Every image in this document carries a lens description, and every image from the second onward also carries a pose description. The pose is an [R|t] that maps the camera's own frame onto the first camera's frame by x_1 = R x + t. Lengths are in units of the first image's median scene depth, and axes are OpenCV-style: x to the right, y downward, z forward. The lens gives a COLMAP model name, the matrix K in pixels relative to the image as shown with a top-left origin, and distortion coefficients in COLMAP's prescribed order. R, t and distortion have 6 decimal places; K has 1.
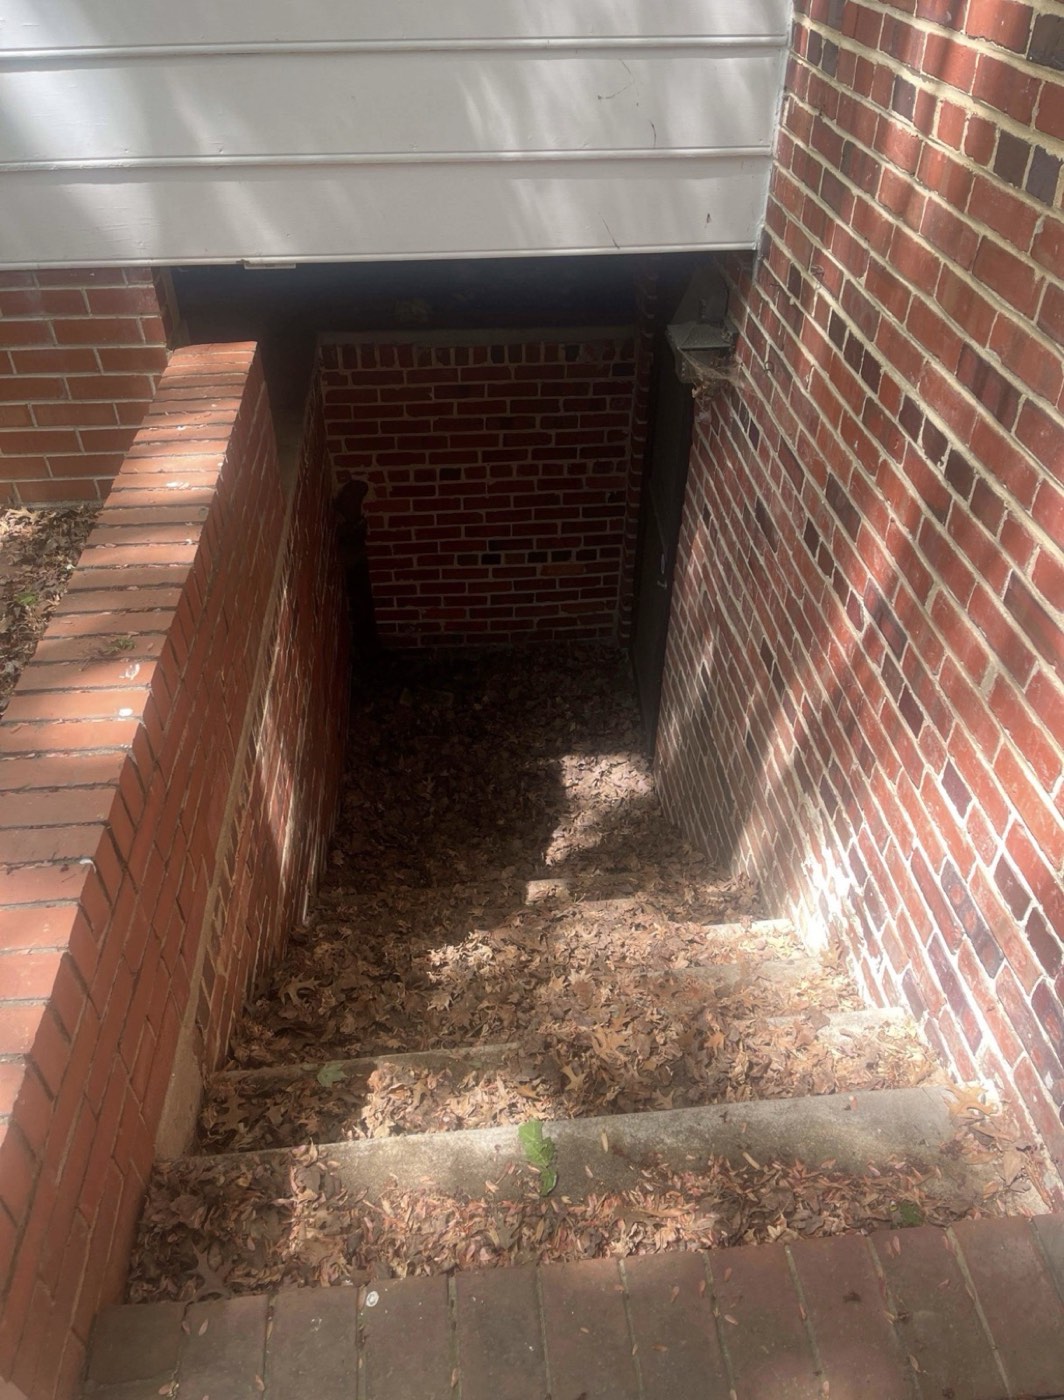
lens RADIAL K [[1054.5, 0, 530.6], [0, 1054.5, 698.9], [0, 0, 1]] dist [0.040543, -0.004790]
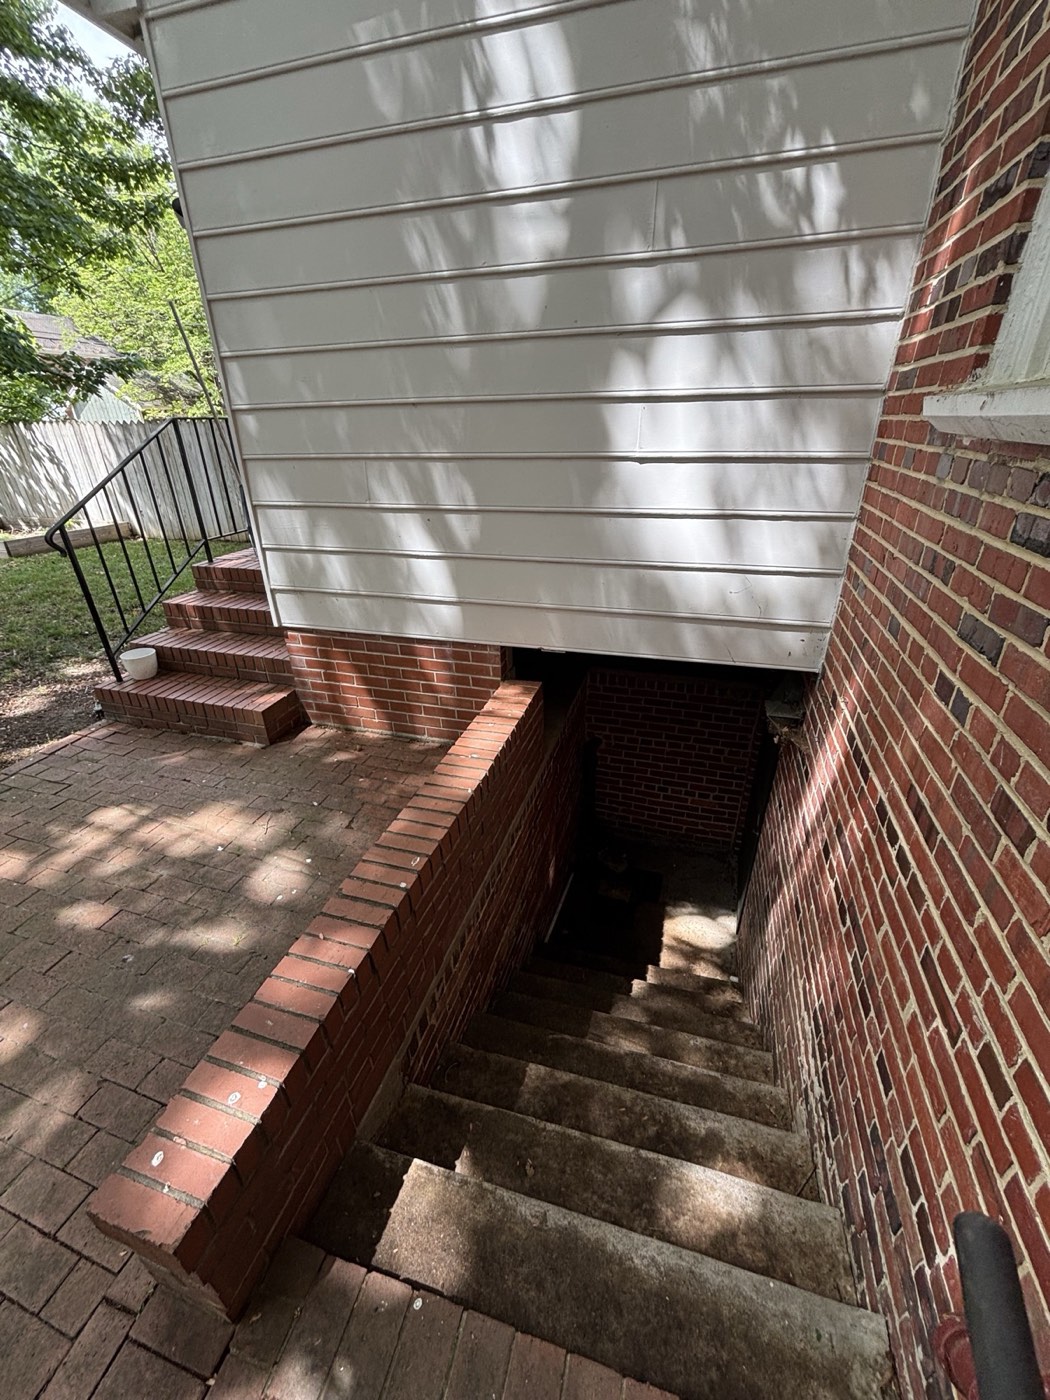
lens RADIAL K [[561.7, 0, 524.6], [0, 561.7, 698.6], [0, 0, 1]] dist [-0.001157, -0.001807]
pose [[0.929251, 0.148228, -0.338409, 0.080705], [-0.216520, 0.960692, -0.173754, -0.113506], [0.299351, 0.234734, 0.924818, 0.002301]]
